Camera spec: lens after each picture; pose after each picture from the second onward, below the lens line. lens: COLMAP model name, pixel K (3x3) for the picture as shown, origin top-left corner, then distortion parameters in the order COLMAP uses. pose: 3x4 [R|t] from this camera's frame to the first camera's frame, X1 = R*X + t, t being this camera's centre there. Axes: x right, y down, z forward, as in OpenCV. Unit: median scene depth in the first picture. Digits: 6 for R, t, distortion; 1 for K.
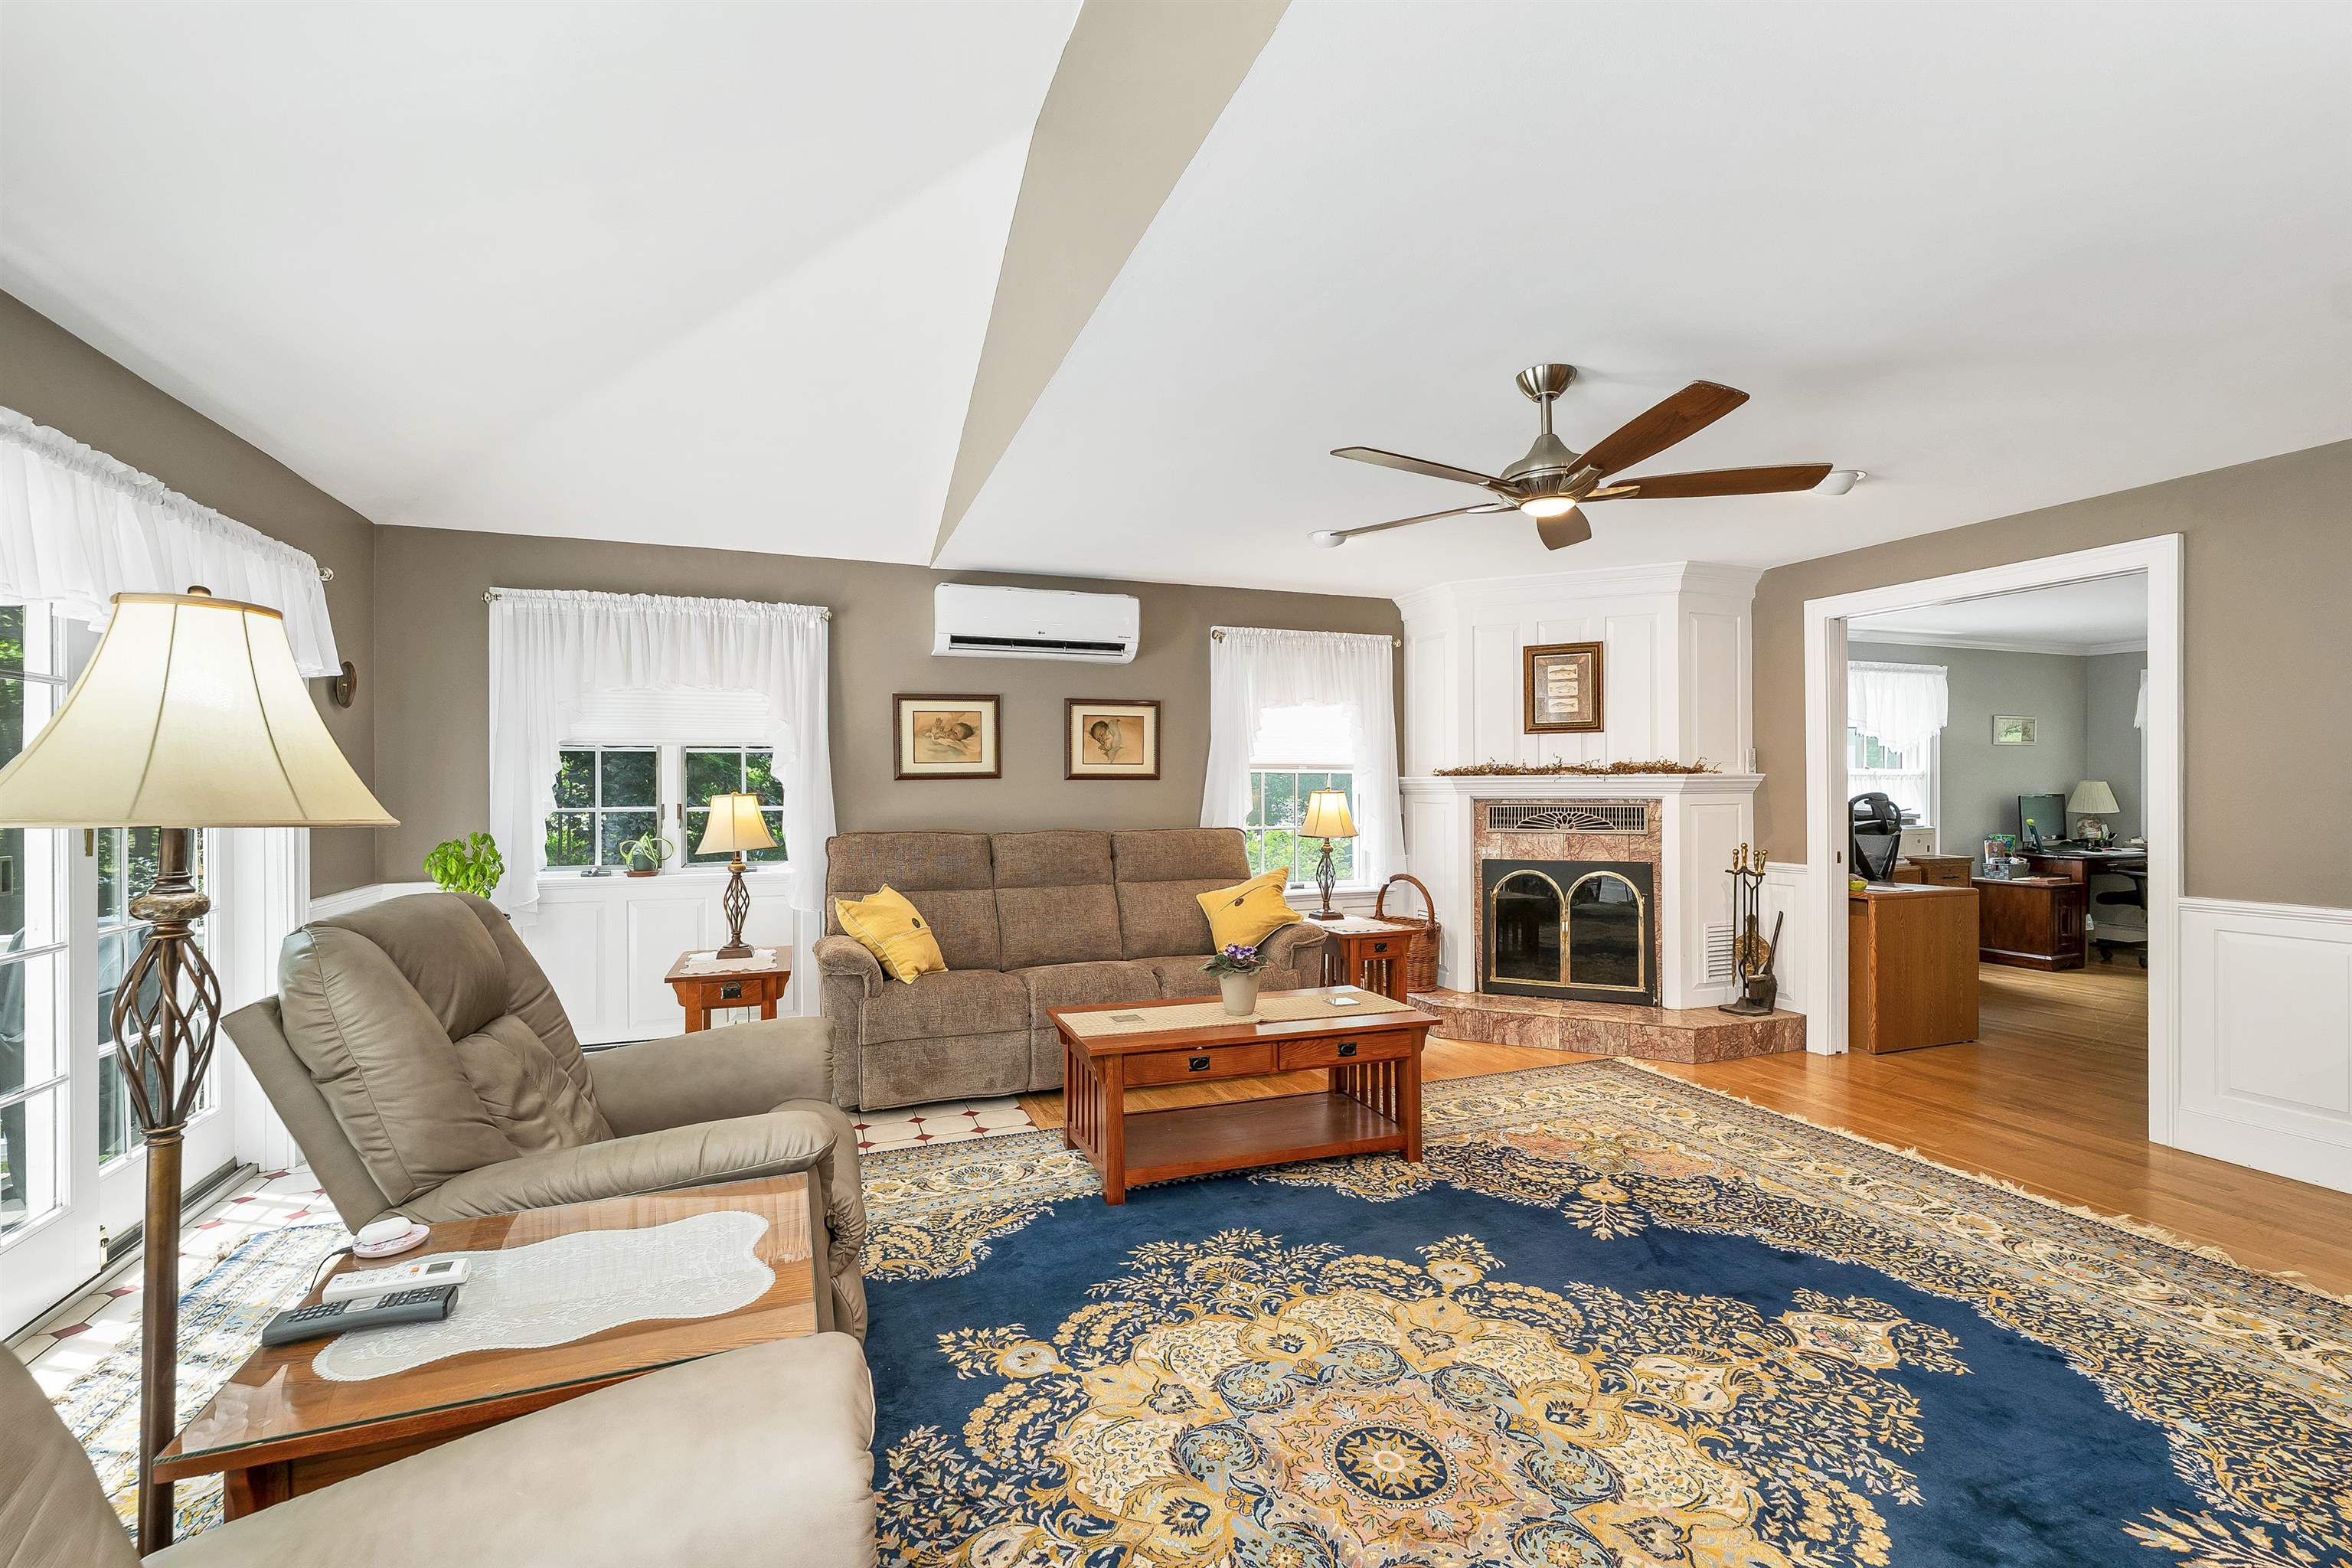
lens RADIAL K [[986.8, 0, 1170.5], [0, 986.8, 783.7], [0, 0, 1]] dist [0.001377, 0.000094]
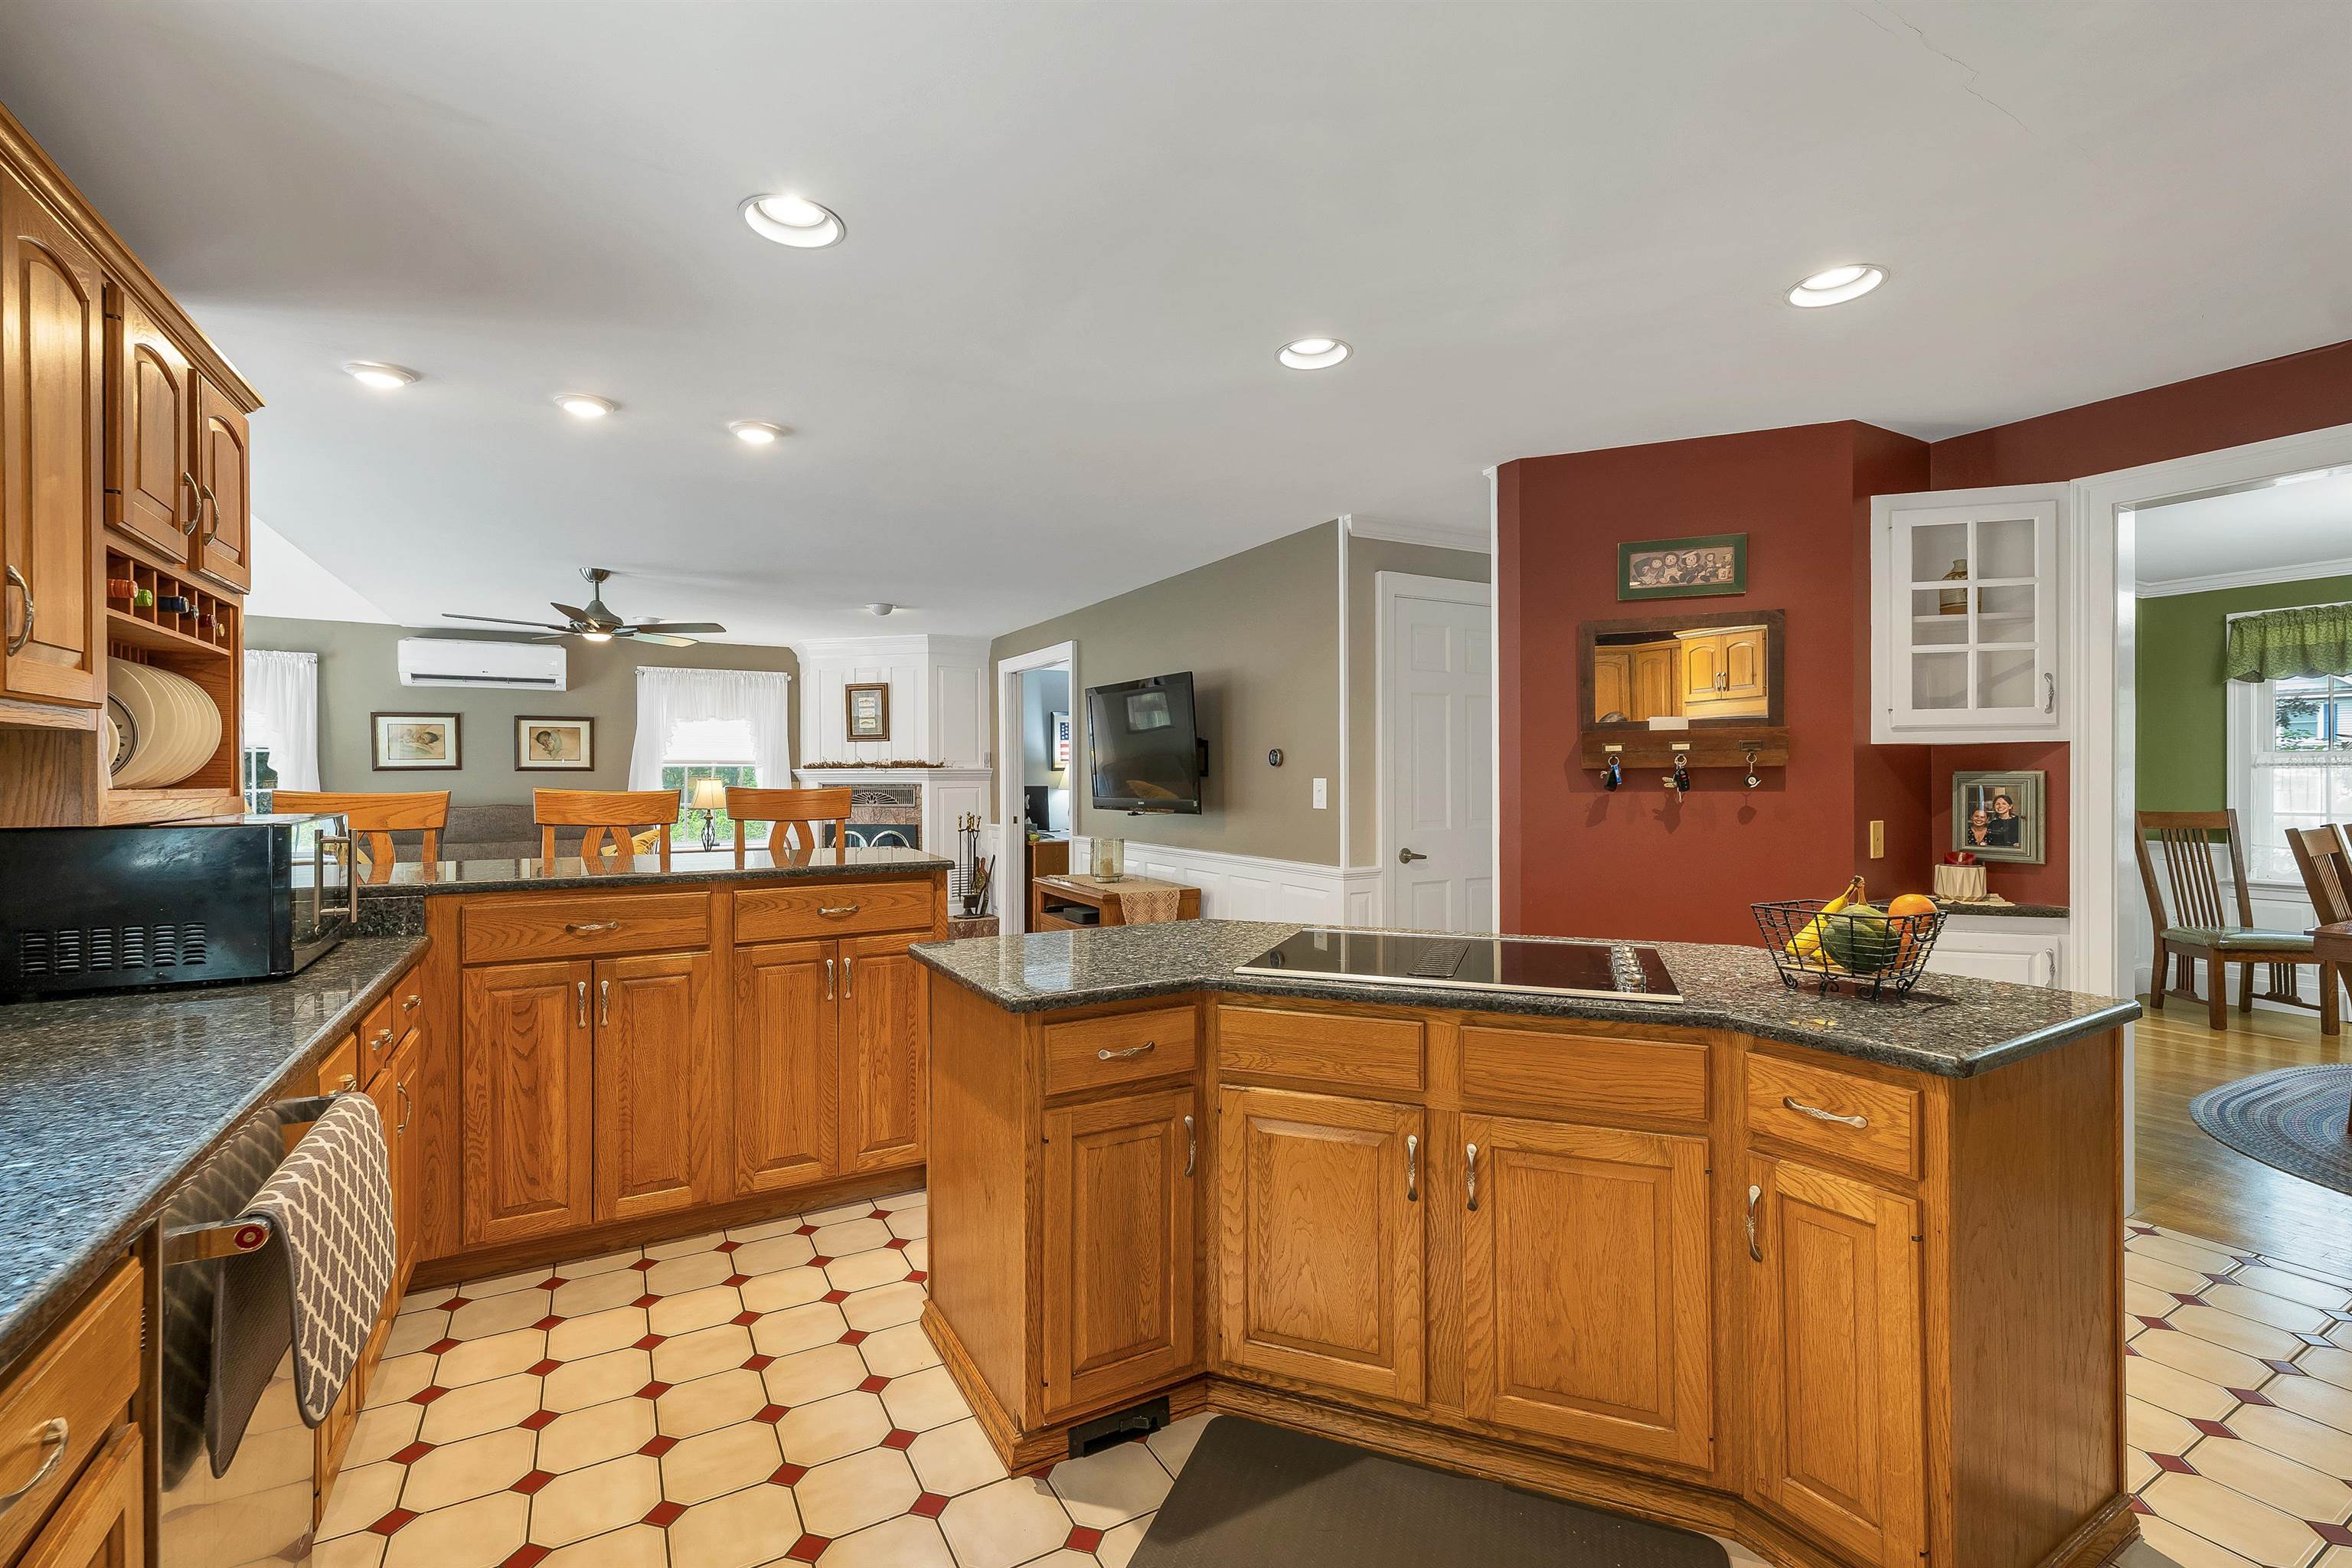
lens RADIAL K [[986.8, 0, 1172.0], [0, 986.8, 776.3], [0, 0, 1]] dist [0.001377, 0.000094]
pose [[0.988675, 0.001071, 0.150070, 0.682774], [-0.001354, 0.999997, 0.001785, -0.000229], [-0.150067, -0.001968, 0.988674, -0.635819]]
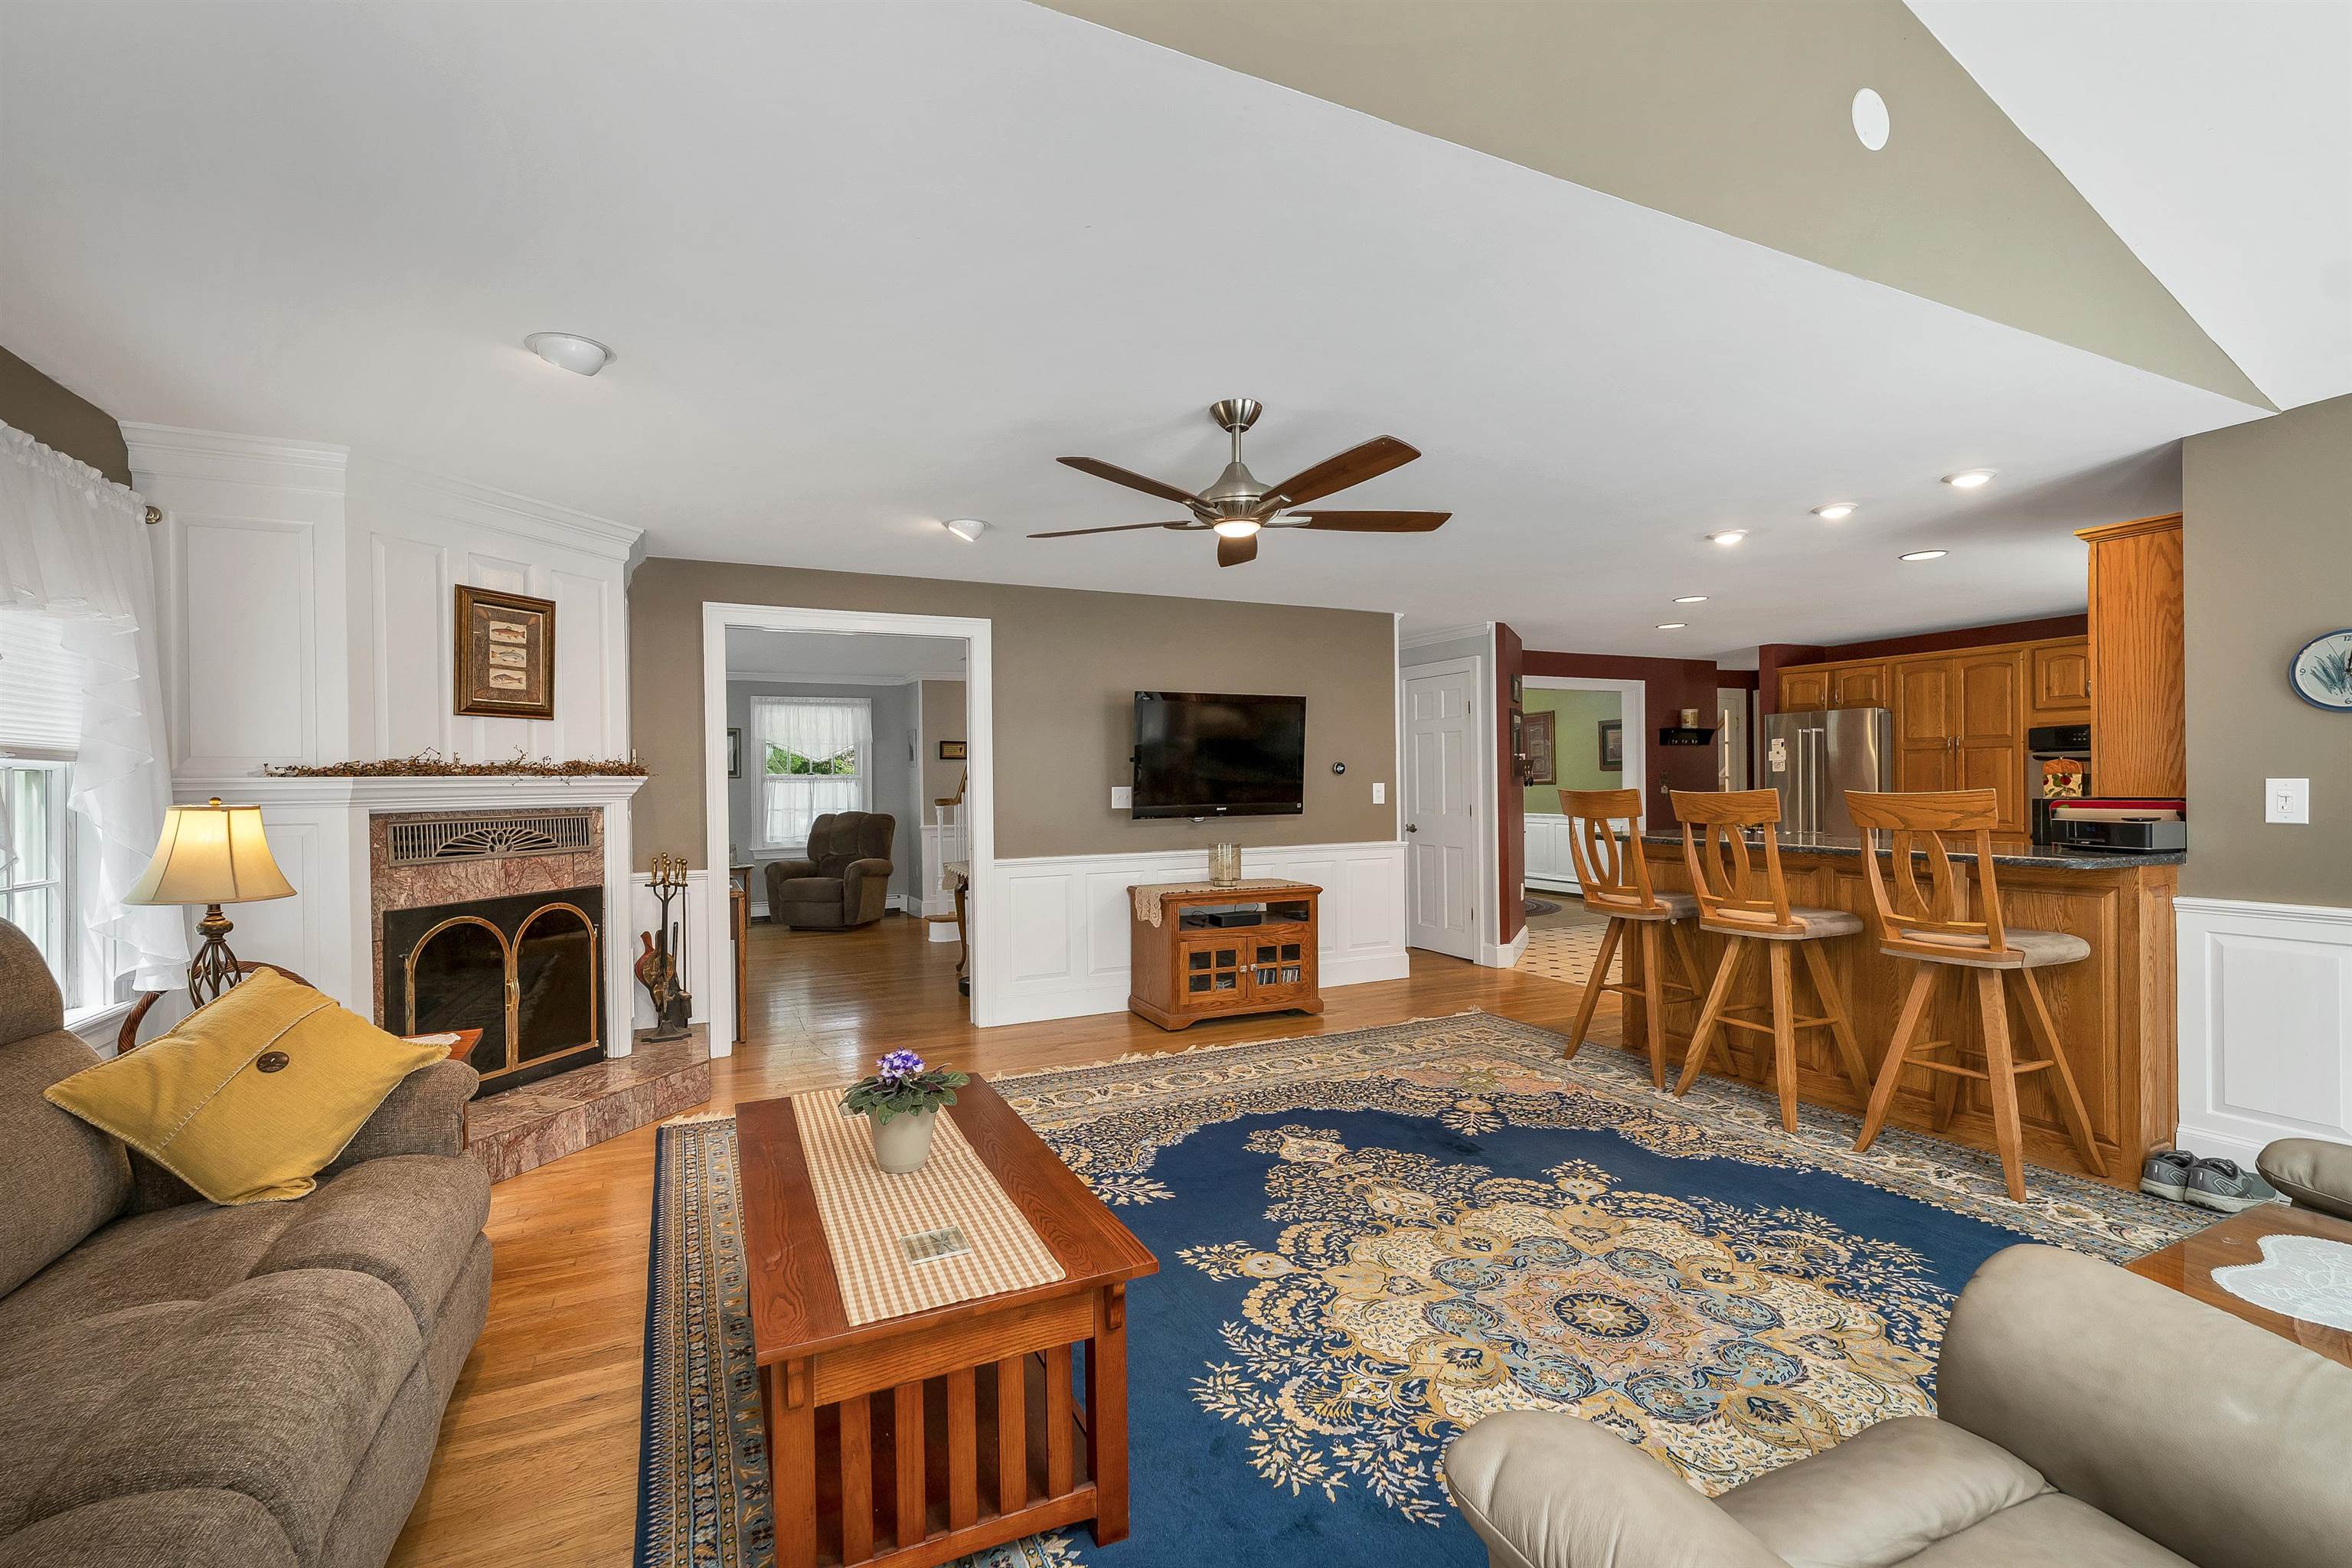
lens RADIAL K [[986.8, 0, 1179.9], [0, 986.8, 782.9], [0, 0, 1]] dist [0.001377, 0.000094]
pose [[-0.067109, 0.000873, 0.997745, -0.373723], [0.009420, 0.999956, -0.000242, 0.000610], [-0.997701, 0.009382, -0.067114, 0.602178]]
